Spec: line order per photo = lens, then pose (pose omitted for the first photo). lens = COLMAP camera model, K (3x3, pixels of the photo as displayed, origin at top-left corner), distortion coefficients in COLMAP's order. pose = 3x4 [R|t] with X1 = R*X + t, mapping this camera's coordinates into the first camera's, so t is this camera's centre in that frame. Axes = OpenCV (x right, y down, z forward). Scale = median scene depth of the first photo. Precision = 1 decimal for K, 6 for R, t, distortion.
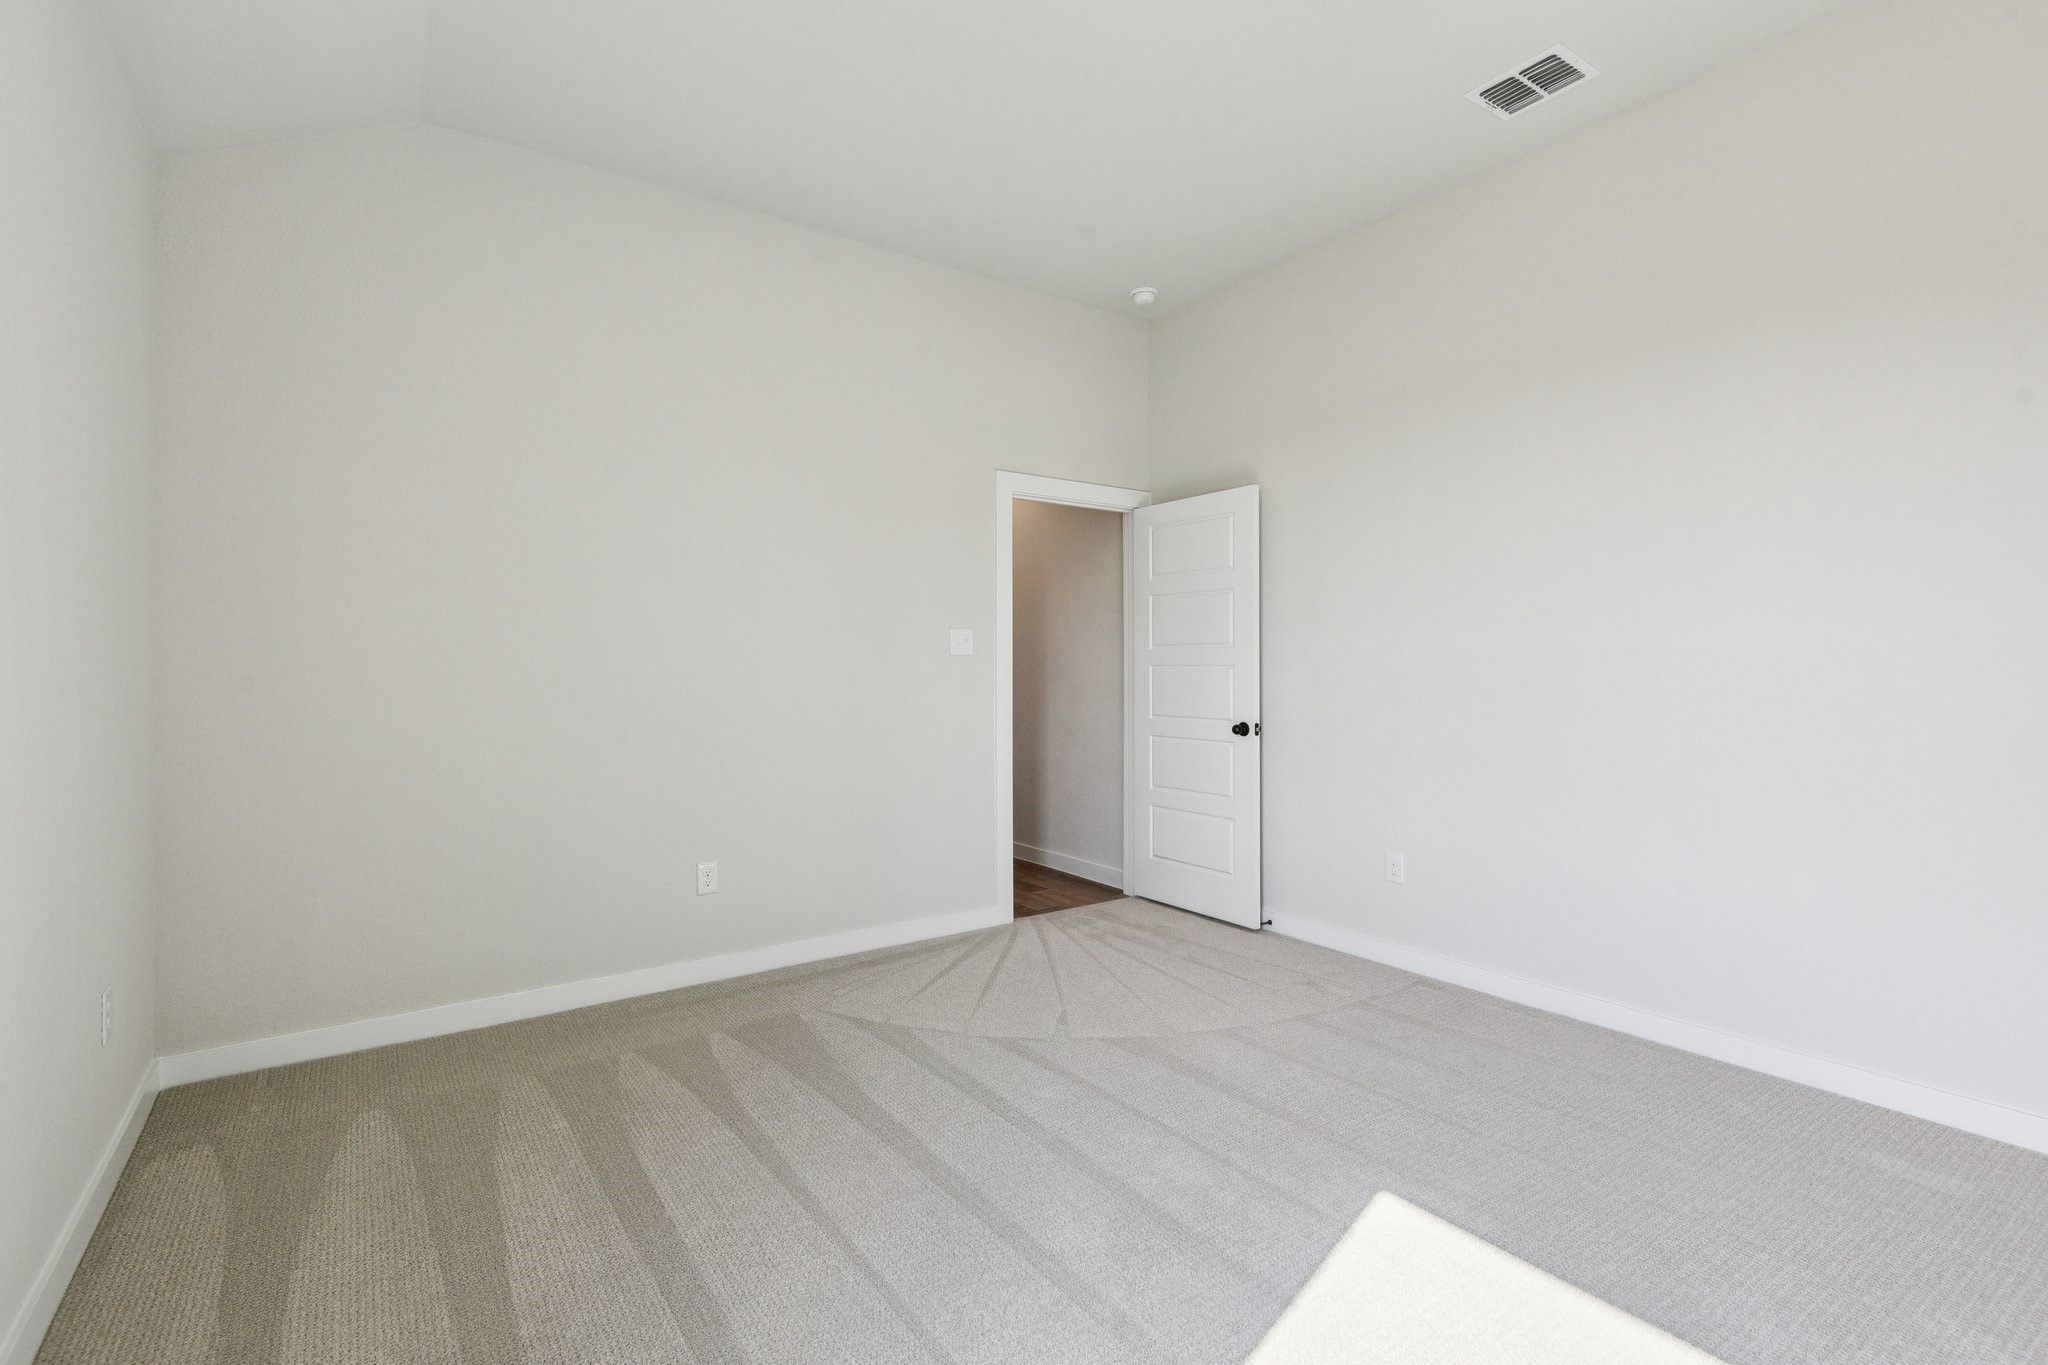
lens RADIAL K [[932.2, 0, 1024.2], [0, 932.2, 671.9], [0, 0, 1]] dist [0.008219, -0.001825]
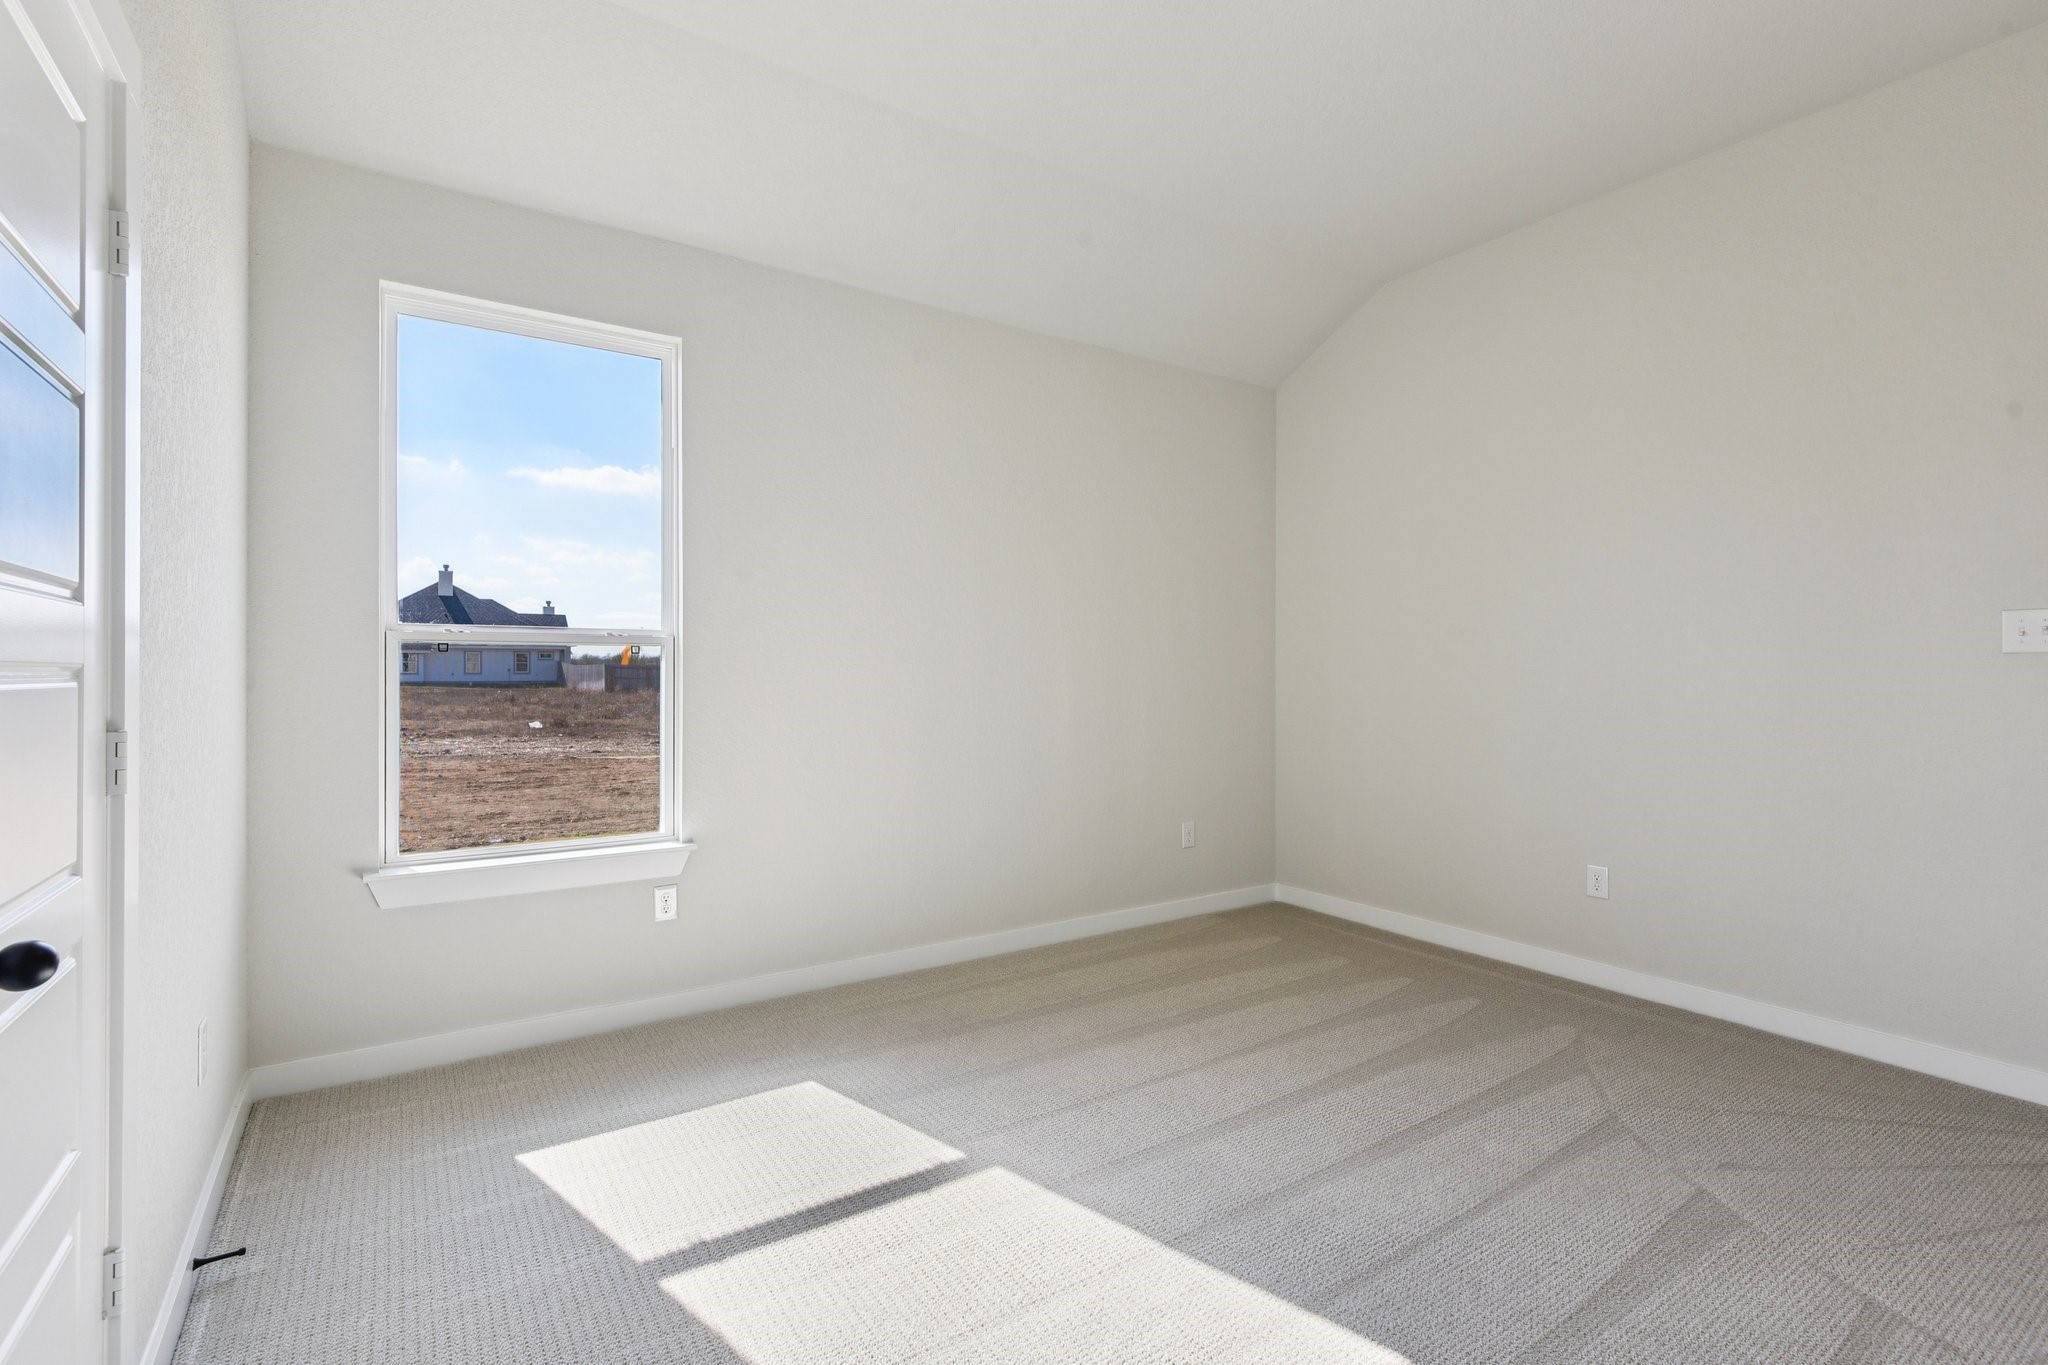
lens RADIAL K [[932.2, 0, 1024.2], [0, 932.2, 671.9], [0, 0, 1]] dist [0.008219, -0.001825]
pose [[-0.038316, 0.005455, -0.999251, 0.931440], [0.007785, 0.999956, 0.005160, -0.021296], [0.999235, -0.007582, -0.038357, 0.566858]]
